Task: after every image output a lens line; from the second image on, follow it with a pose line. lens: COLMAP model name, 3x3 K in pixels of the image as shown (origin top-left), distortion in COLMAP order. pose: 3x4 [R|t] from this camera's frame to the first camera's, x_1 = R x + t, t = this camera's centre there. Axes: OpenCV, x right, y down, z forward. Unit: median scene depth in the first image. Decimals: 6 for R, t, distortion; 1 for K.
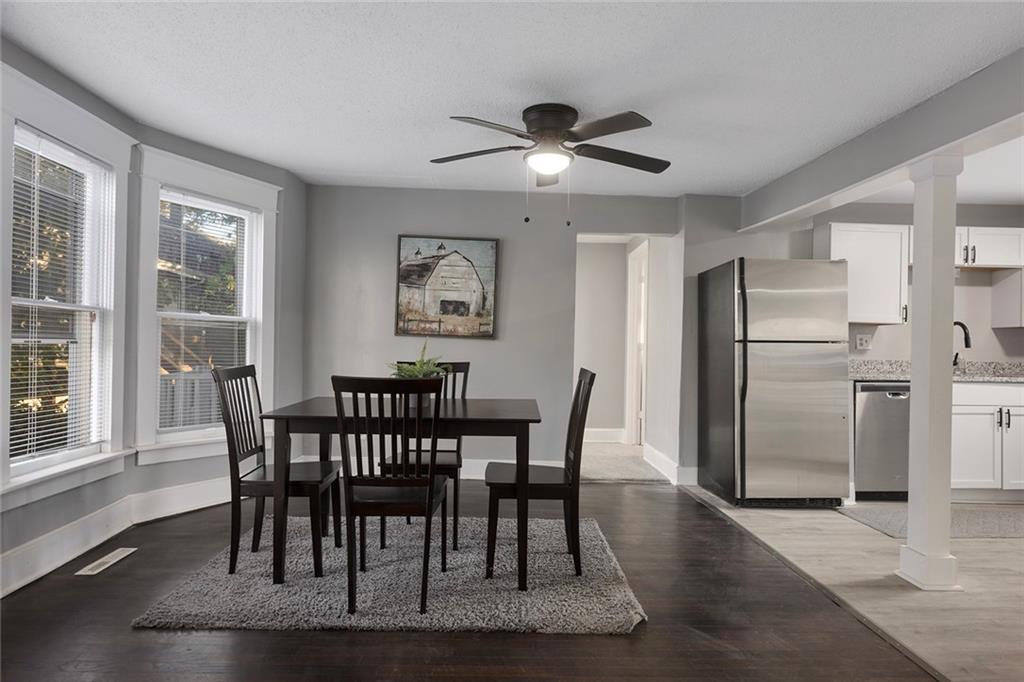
lens RADIAL K [[585.3, 0, 512.0], [0, 585.3, 341.0], [0, 0, 1]] dist [-0.001635, 0.000474]
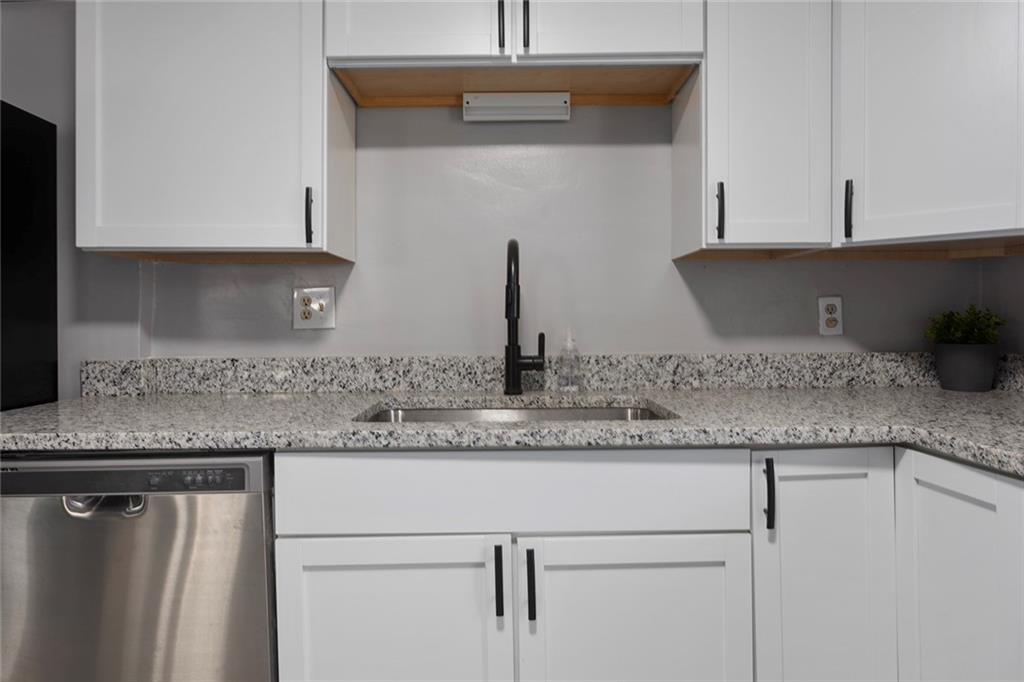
lens RADIAL K [[603.9, 0, 499.4], [0, 603.9, 330.1], [0, 0, 1]] dist [-0.005539, 0.000233]
pose [[0.999087, -0.024413, -0.035072, 0.414447], [0.025315, 0.999354, 0.025500, 0.004633], [0.034427, -0.026364, 0.999059, 0.355185]]
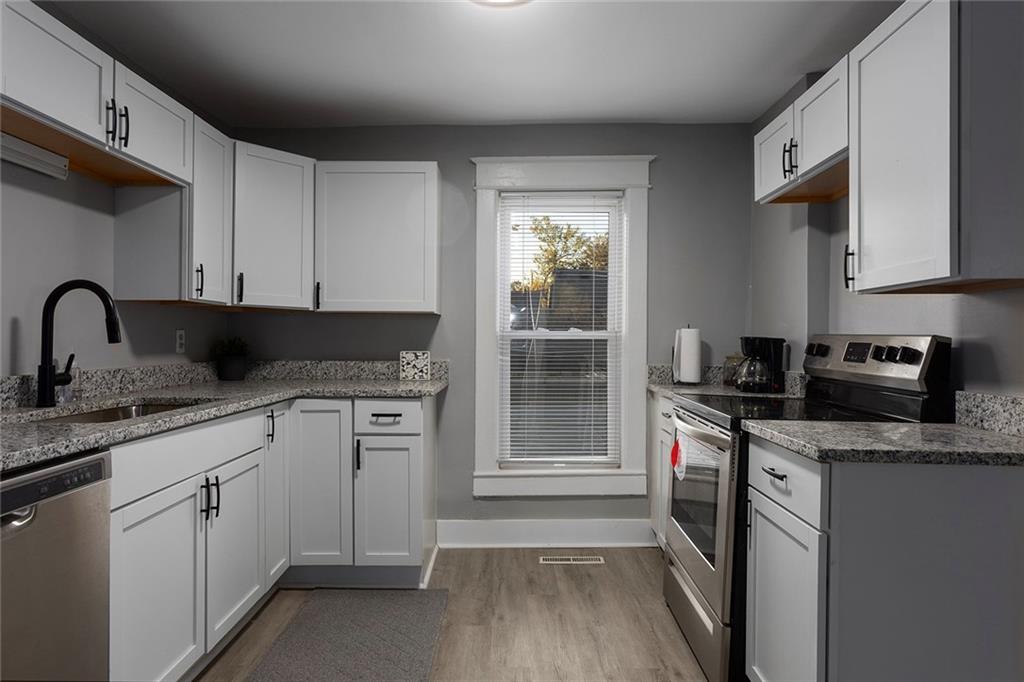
lens RADIAL K [[585.3, 0, 512.0], [0, 585.3, 341.0], [0, 0, 1]] dist [-0.001635, 0.000474]
pose [[0.049299, -0.017917, 0.998623, 0.193928], [-0.014568, 0.999720, 0.018656, -0.001295], [-0.998678, -0.015468, 0.049024, 0.363970]]
